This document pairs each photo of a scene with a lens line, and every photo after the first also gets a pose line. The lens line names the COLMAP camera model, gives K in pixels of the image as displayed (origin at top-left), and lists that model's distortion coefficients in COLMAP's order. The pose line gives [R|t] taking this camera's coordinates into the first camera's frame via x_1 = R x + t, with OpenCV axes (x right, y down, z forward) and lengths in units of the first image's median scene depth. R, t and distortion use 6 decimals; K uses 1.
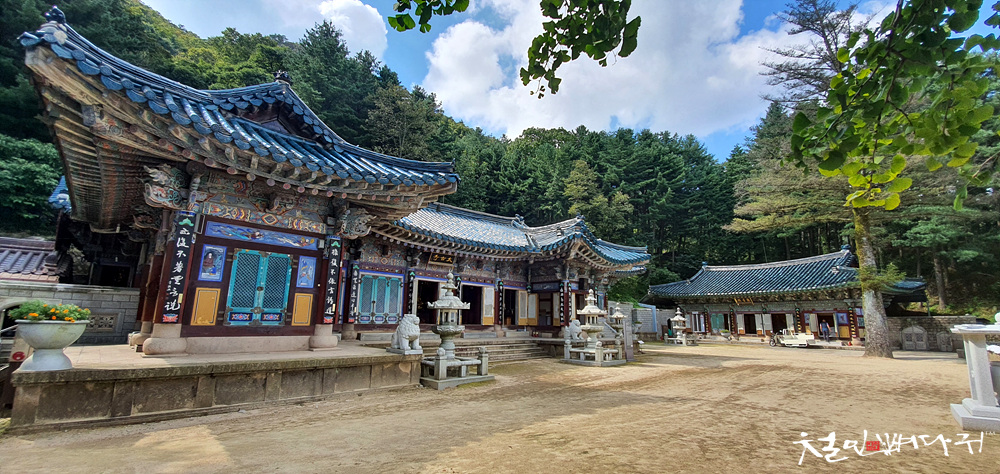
lens RADIAL K [[398.8, 0, 499.1], [0, 398.8, 246.6], [0, 0, 1]] dist [0.011642, -0.012367]
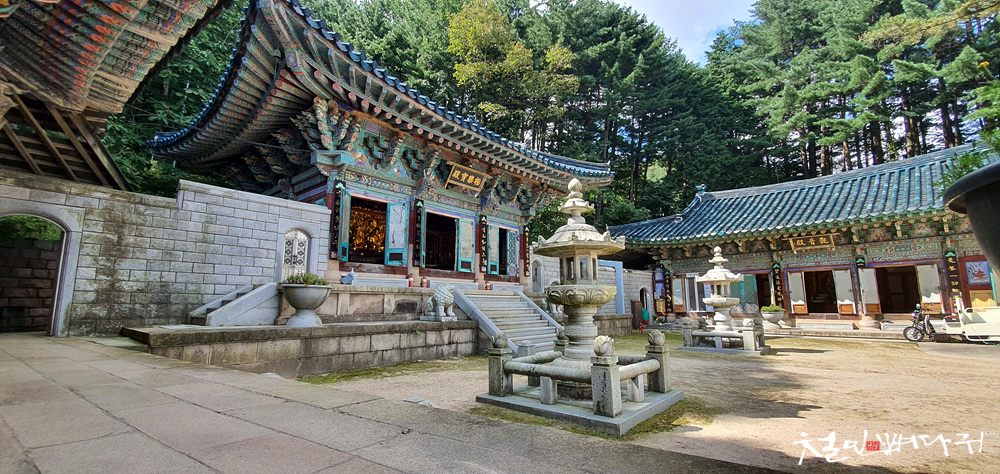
lens RADIAL K [[398.8, 0, 499.1], [0, 398.8, 246.6], [0, 0, 1]] dist [0.011642, -0.012367]
pose [[0.983116, 0.004955, 0.182917, 0.408518], [-0.011931, 0.999242, 0.037057, 0.307392], [-0.182594, -0.038614, 0.982430, 1.472525]]
